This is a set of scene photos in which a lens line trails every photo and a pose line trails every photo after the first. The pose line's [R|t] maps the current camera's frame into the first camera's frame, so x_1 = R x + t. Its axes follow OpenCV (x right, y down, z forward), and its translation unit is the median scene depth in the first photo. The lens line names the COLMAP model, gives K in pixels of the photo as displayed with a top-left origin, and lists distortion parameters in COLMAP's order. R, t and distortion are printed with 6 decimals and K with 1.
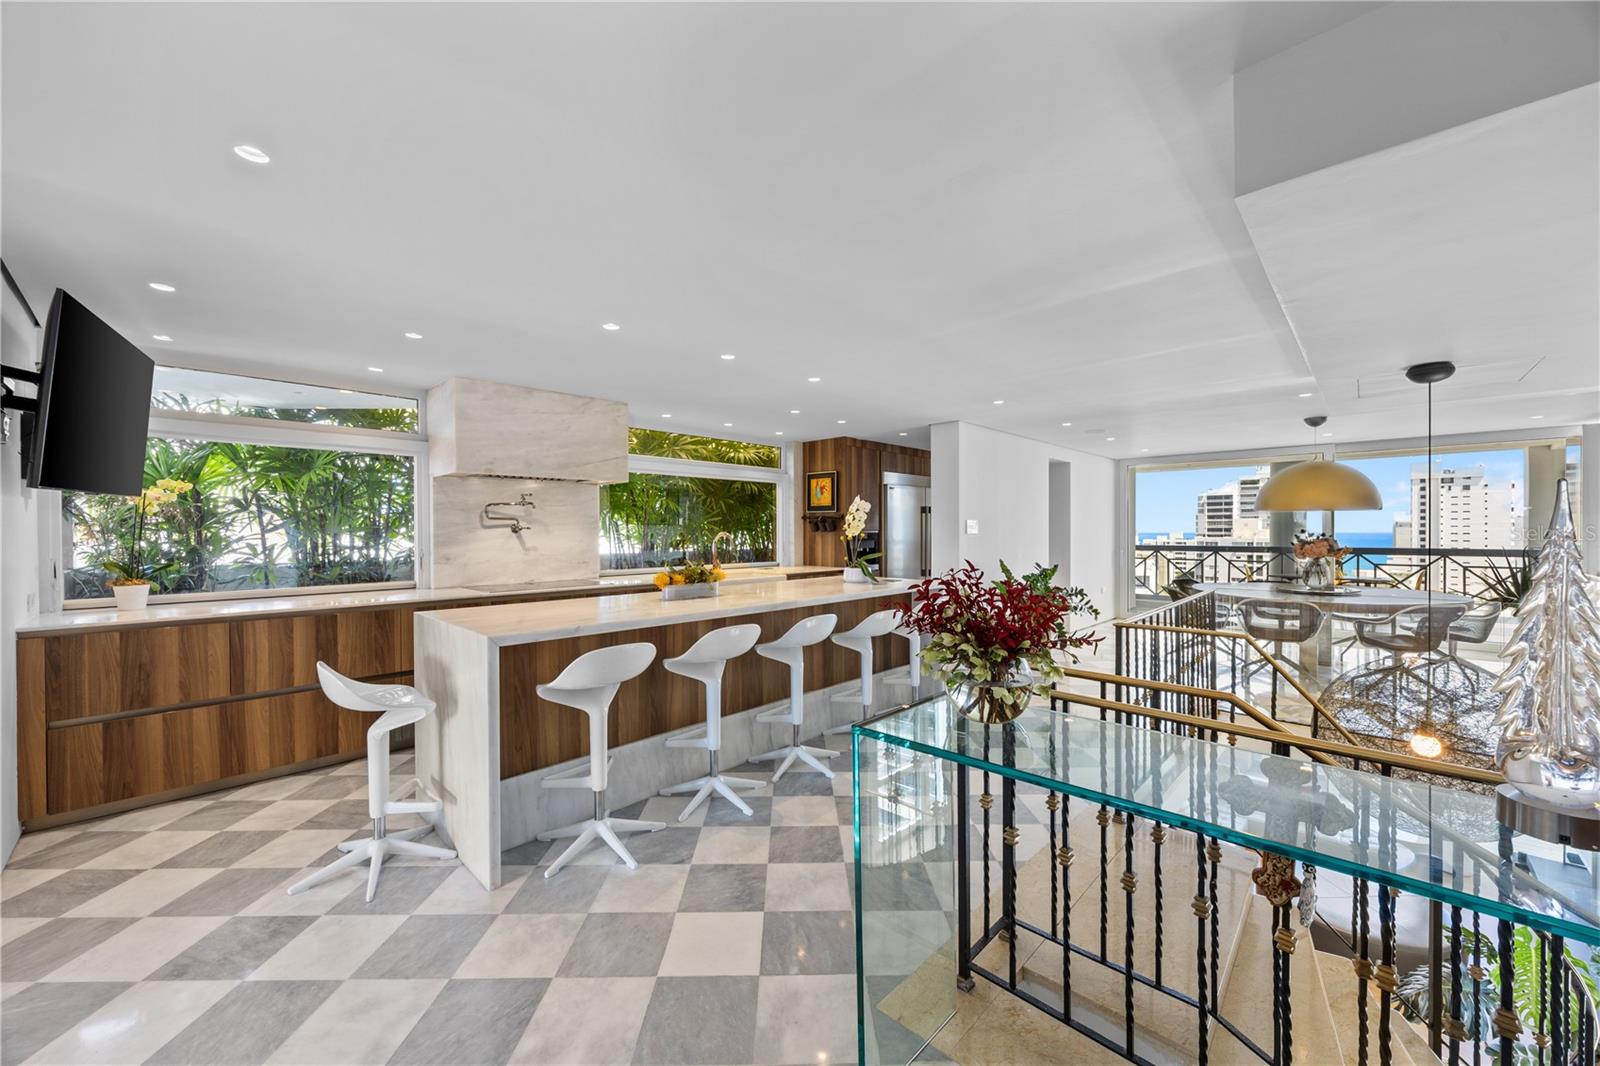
lens RADIAL K [[609.3, 0, 790.8], [0, 609.3, 537.5], [0, 0, 1]] dist [-0.001424, 0.000096]
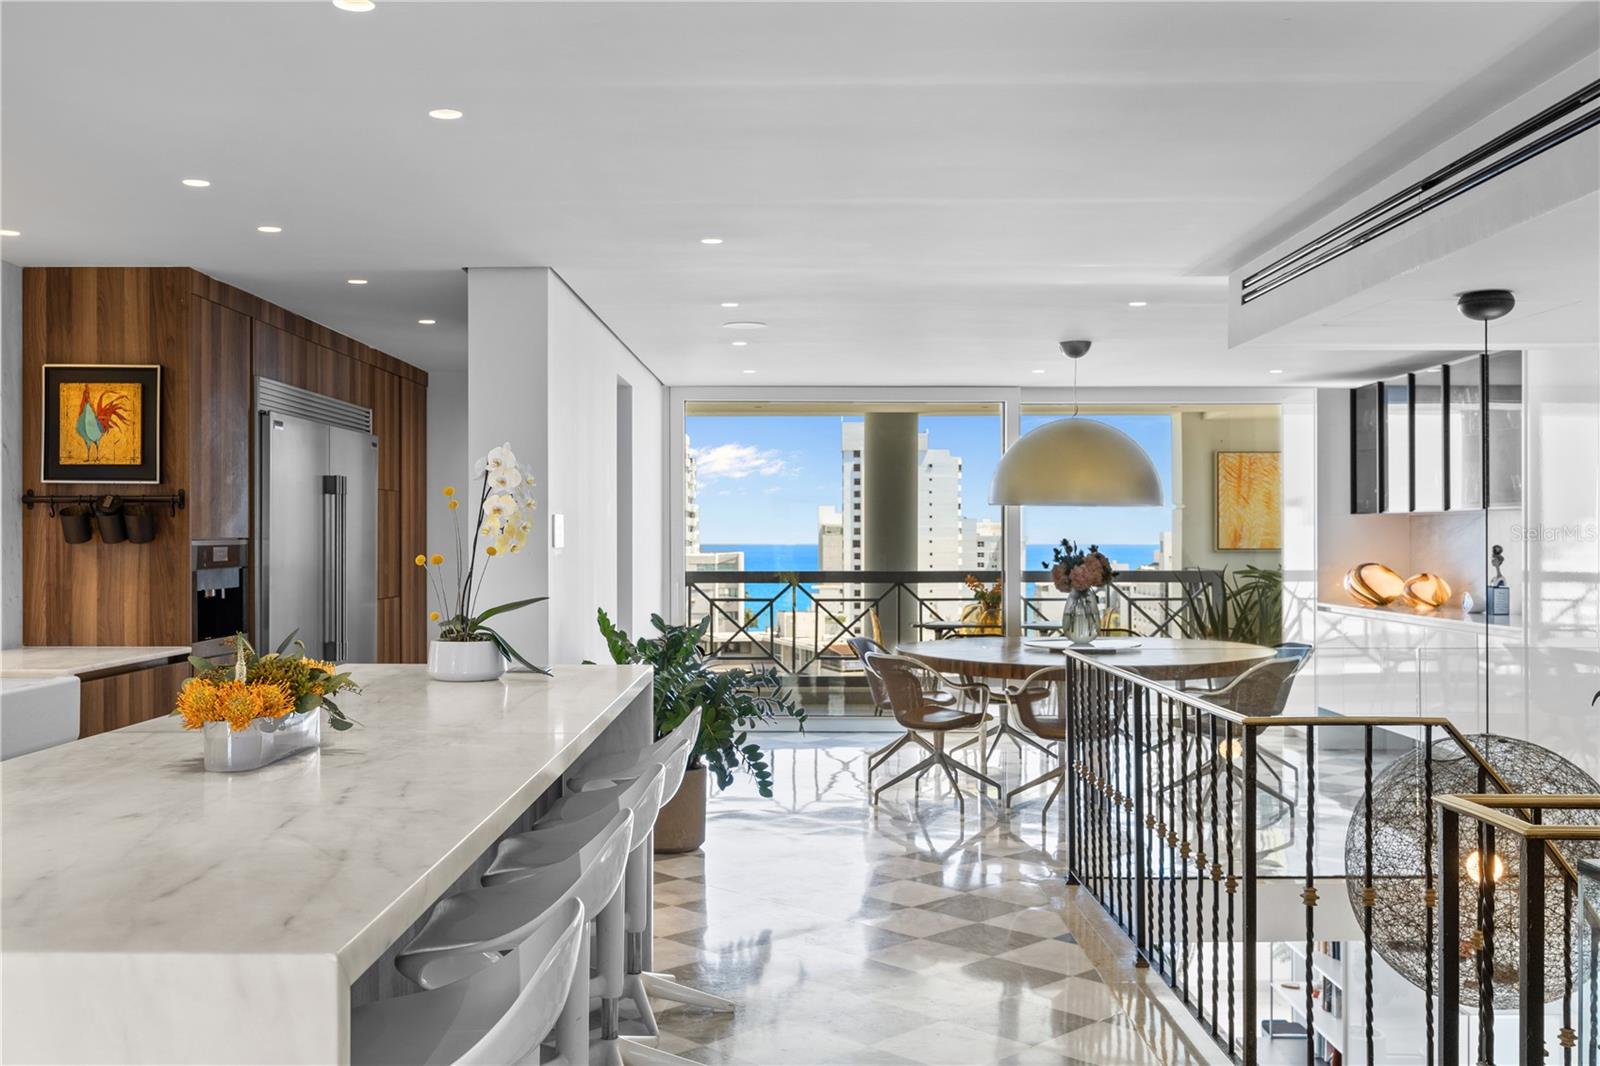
lens RADIAL K [[1528.7, 0, 795.5], [0, 1528.7, 534.1], [0, 0, 1]] dist [-0.005415, 0.000000]
pose [[0.713622, 0.003946, 0.700520, -0.358544], [0.006626, 0.999901, -0.012382, -0.001155], [-0.700500, 0.013477, 0.713525, 0.182092]]
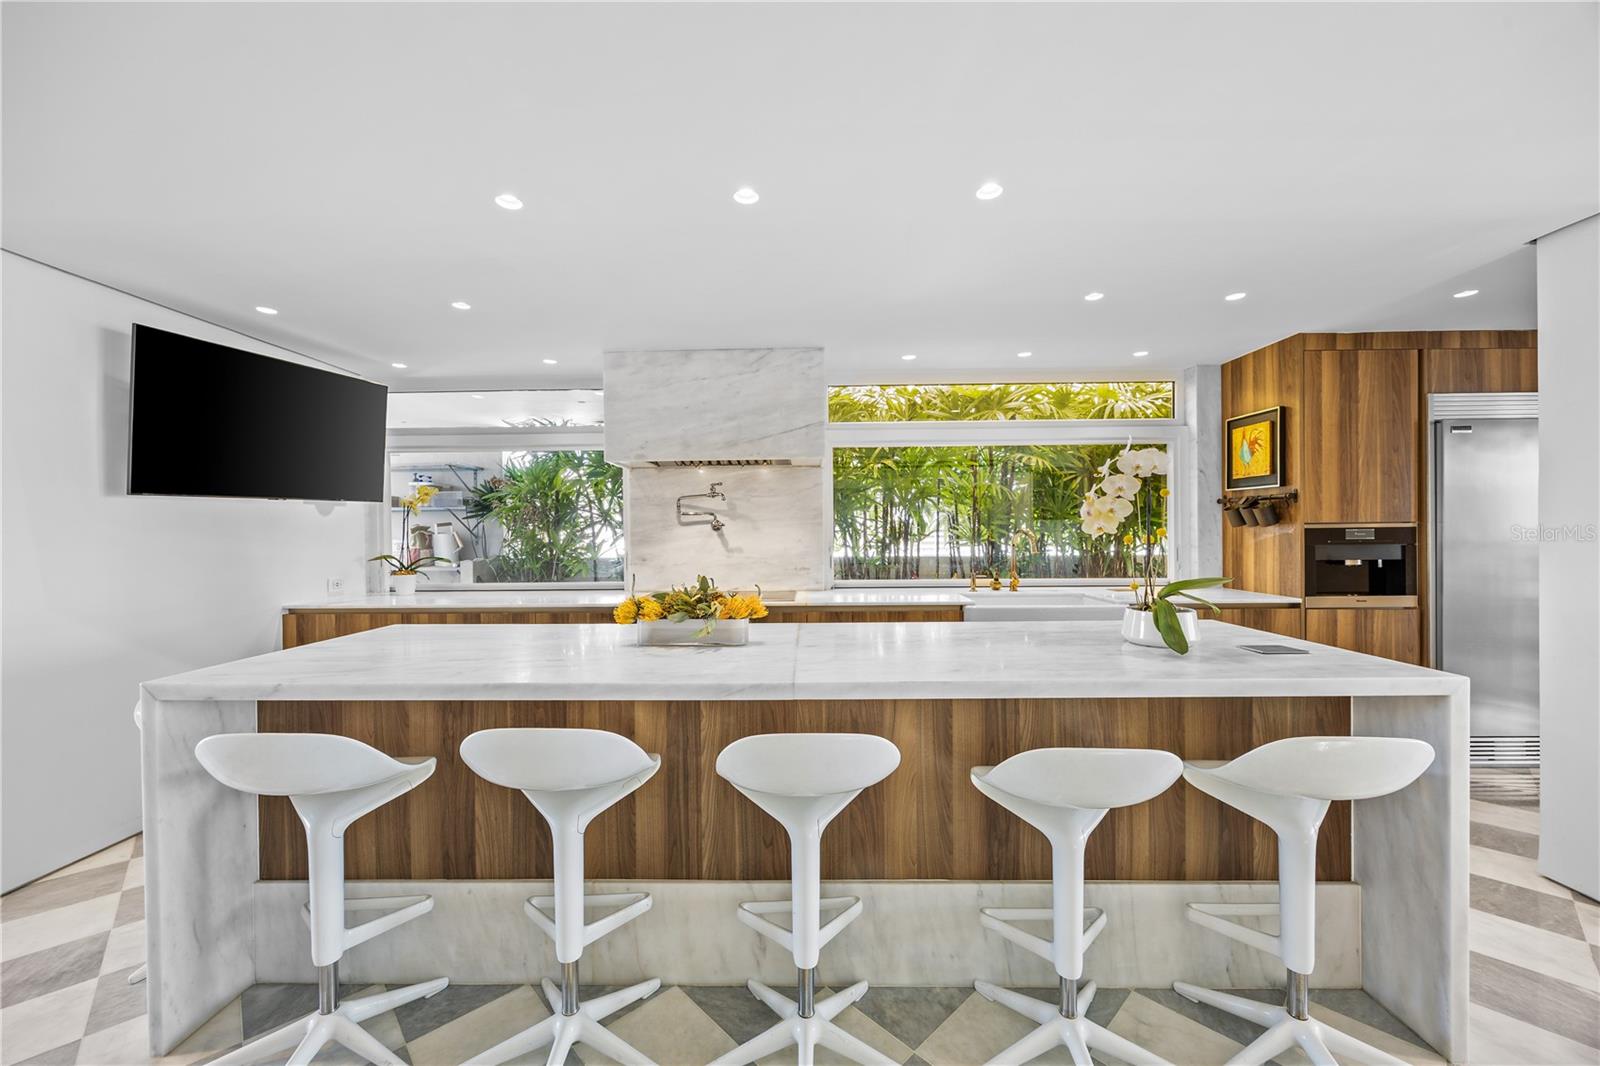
lens RADIAL K [[609.3, 0, 798.4], [0, 609.3, 537.2], [0, 0, 1]] dist [-0.001424, 0.000096]
pose [[0.686829, 0.002537, -0.726815, 0.221489], [-0.001572, 0.999997, 0.002005, -0.000208], [0.726818, -0.000235, 0.686831, 0.477375]]
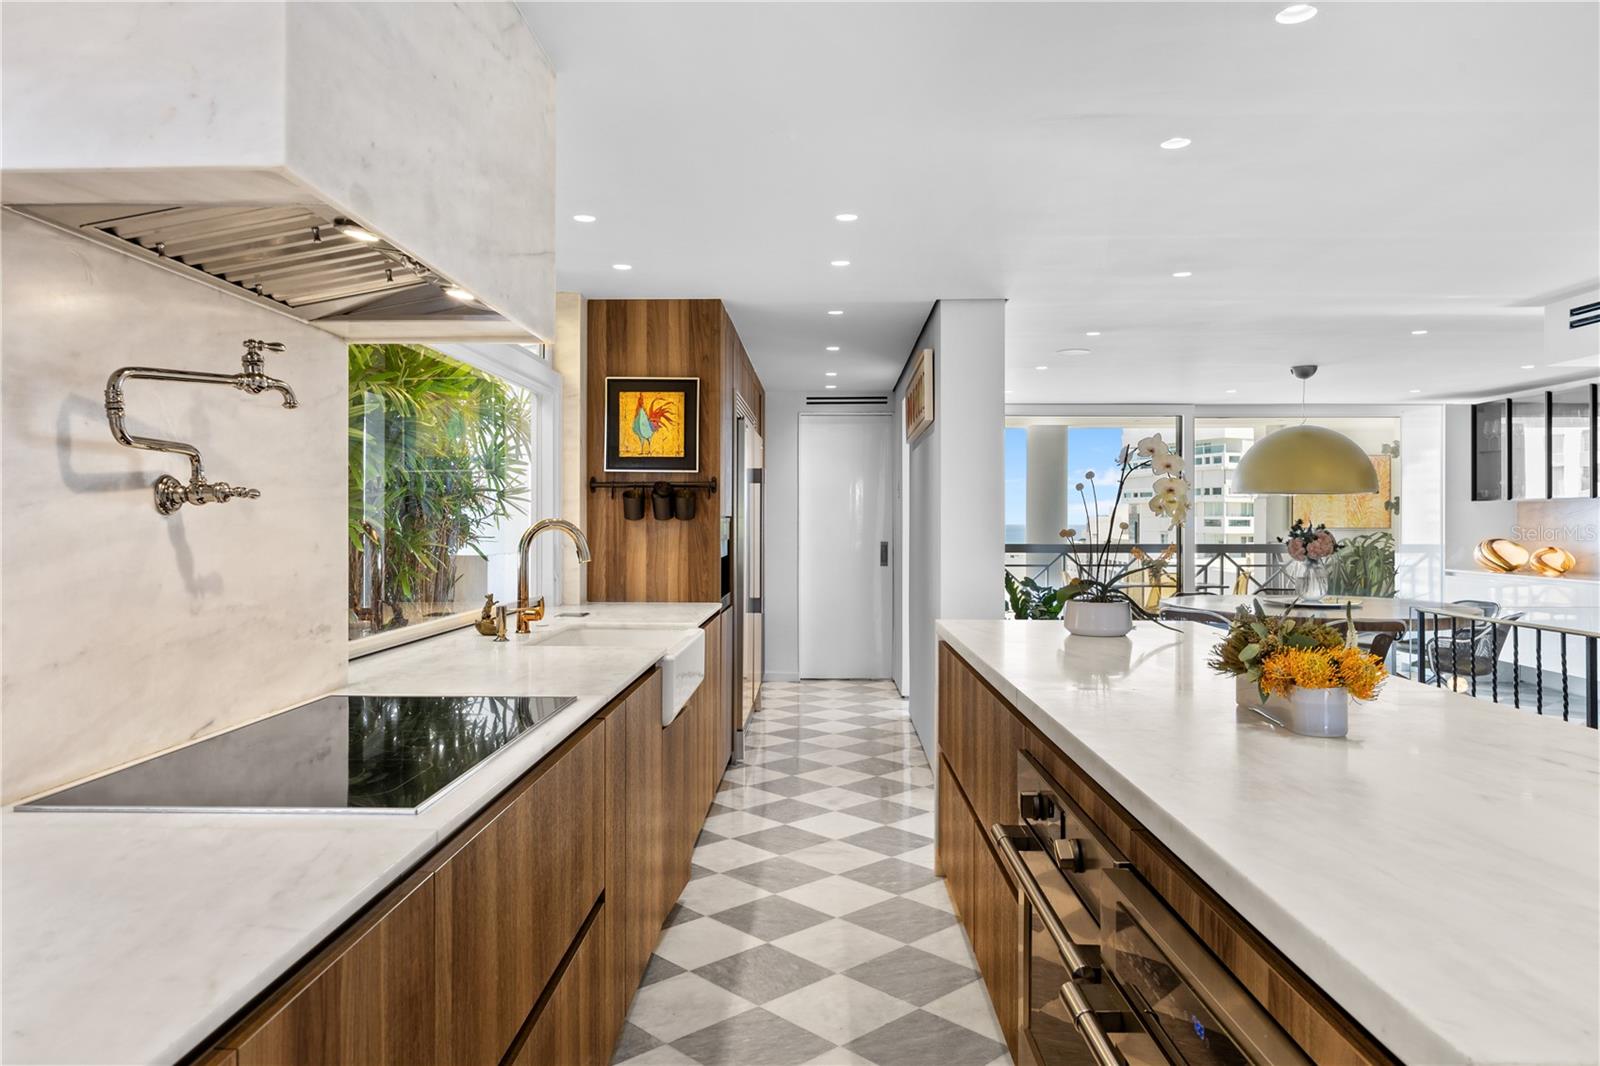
lens RADIAL K [[1079.3, 0, 802.7], [0, 1079.3, 532.9], [0, 0, 1]] dist [0.004189, -0.002260]
pose [[0.723689, -0.003991, 0.690115, -0.523720], [0.004506, 0.999989, 0.001059, -0.000153], [-0.690112, 0.002343, 0.723699, 0.529103]]
